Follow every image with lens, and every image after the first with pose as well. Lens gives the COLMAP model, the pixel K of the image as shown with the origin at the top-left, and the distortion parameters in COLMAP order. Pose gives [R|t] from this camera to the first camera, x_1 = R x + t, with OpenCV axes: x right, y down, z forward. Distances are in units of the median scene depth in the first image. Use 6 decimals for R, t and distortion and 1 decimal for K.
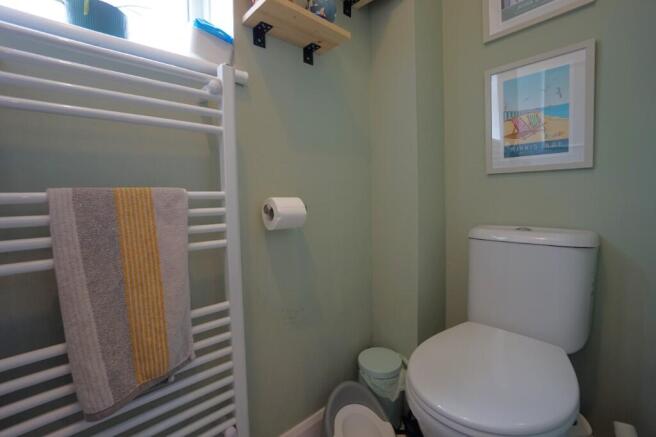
lens RADIAL K [[290.6, 0, 329.8], [0, 290.6, 219.3], [0, 0, 1]] dist [-0.045460, 0.006341]
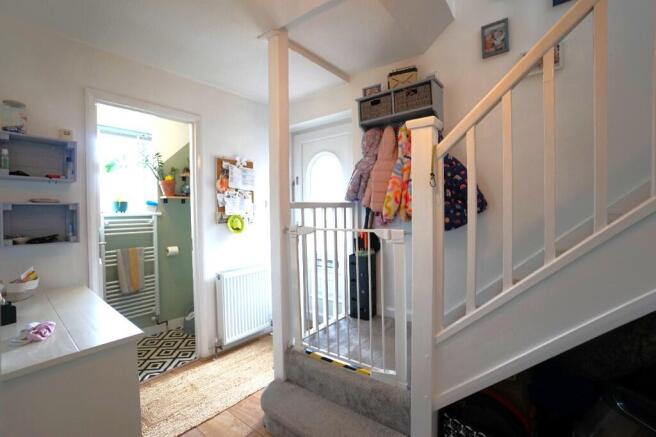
lens RADIAL K [[290.6, 0, 325.9], [0, 290.6, 218.4], [0, 0, 1]] dist [-0.045460, 0.006341]
pose [[0.982790, 0.003765, 0.184687, 1.272575], [0.006666, 0.998419, -0.055821, -0.257796], [-0.184605, 0.056092, 0.981211, -3.432945]]
